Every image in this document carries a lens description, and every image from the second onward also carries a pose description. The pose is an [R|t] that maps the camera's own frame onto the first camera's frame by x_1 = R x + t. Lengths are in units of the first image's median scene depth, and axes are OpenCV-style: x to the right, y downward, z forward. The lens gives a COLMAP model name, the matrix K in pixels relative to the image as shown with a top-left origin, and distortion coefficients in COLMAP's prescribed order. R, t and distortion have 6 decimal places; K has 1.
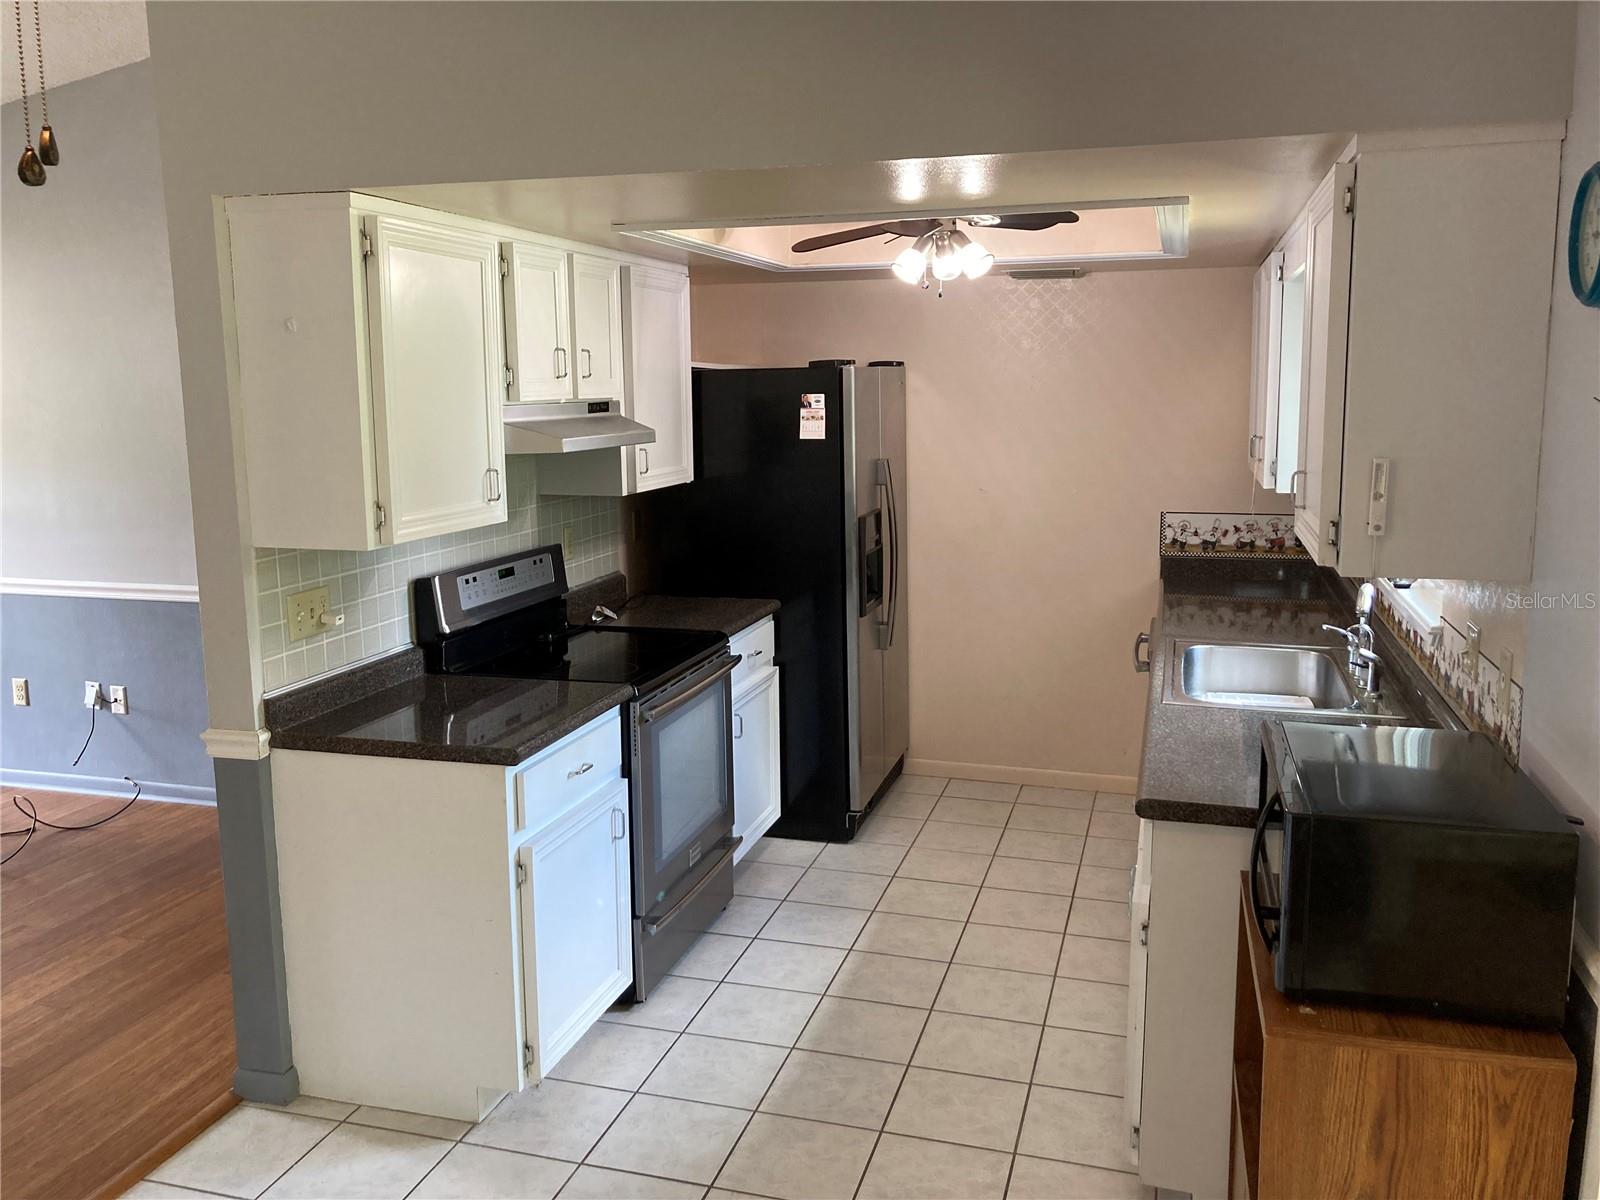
lens RADIAL K [[1313.4, 0, 771.3], [0, 1313.4, 589.3], [0, 0, 1]] dist [0.008264, 0.021057]
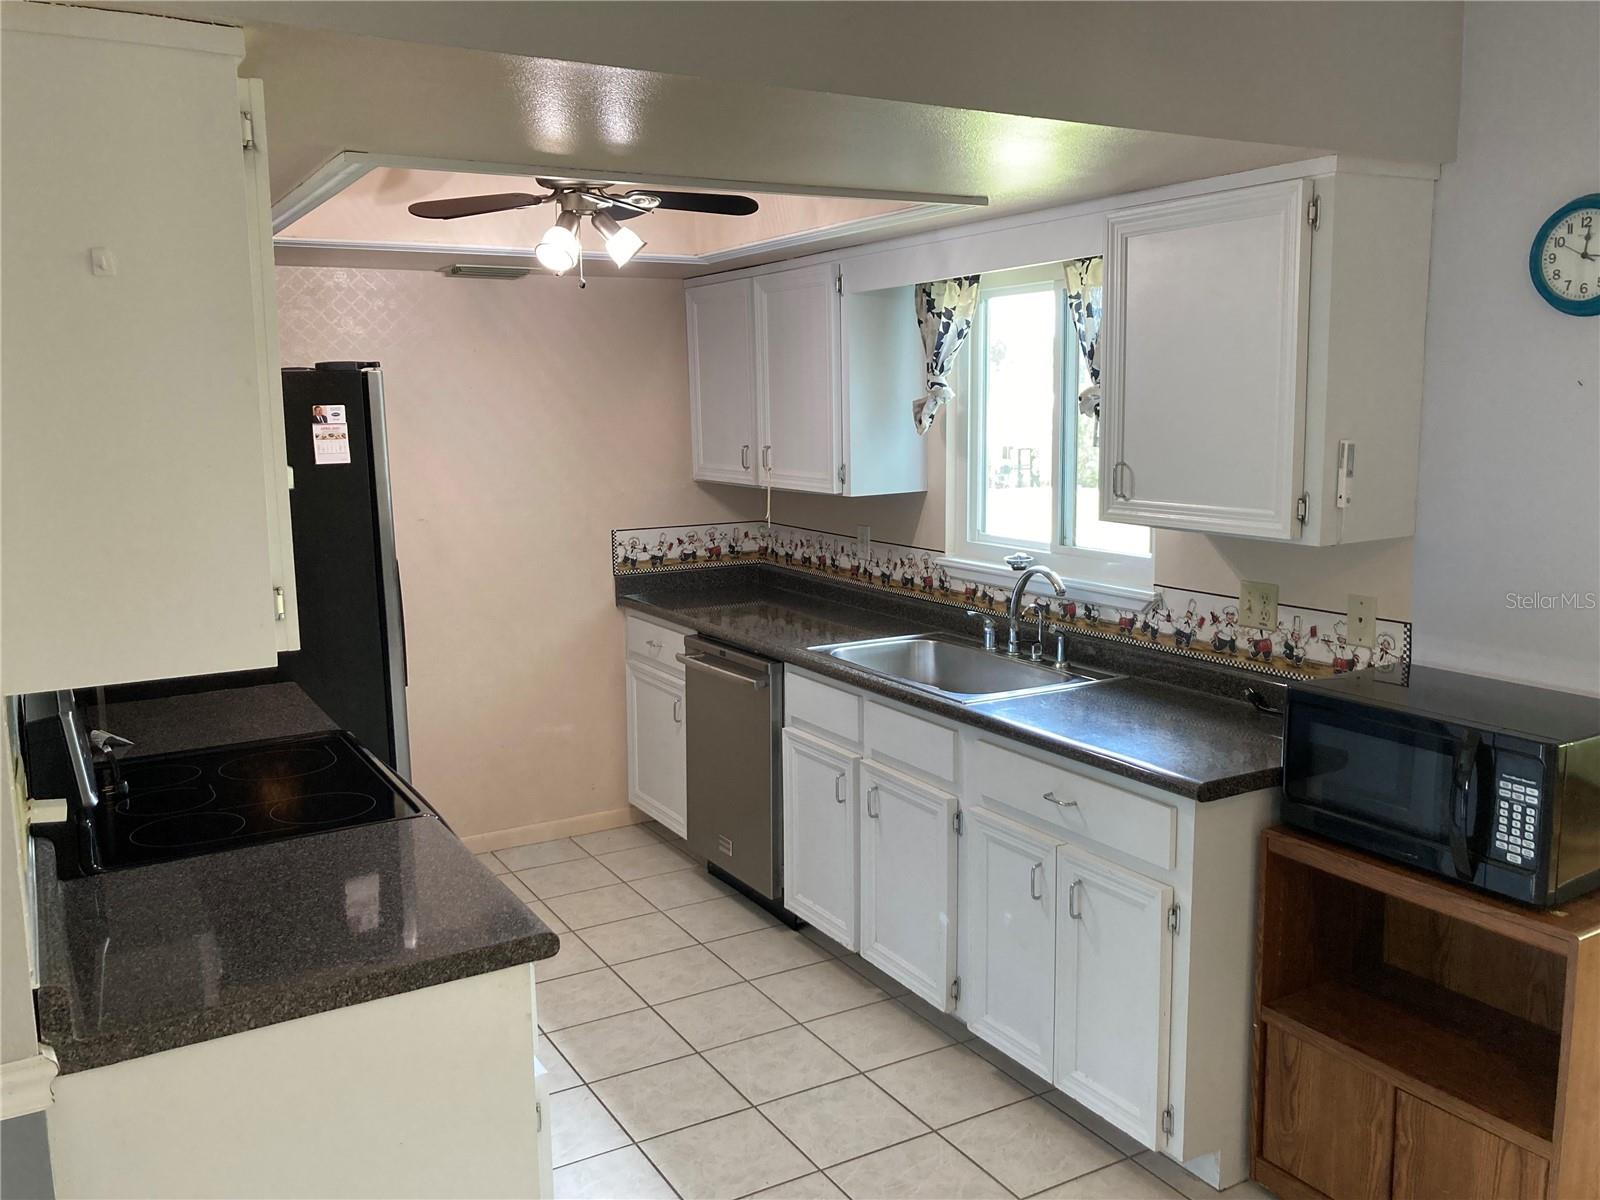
lens RADIAL K [[1313.4, 0, 796.9], [0, 1313.4, 584.9], [0, 0, 1]] dist [0.008264, 0.021057]
pose [[0.678181, -0.102155, 0.727761, -0.319875], [0.122906, 0.992110, 0.024729, -0.026998], [-0.724545, 0.072676, 0.685385, 0.255771]]
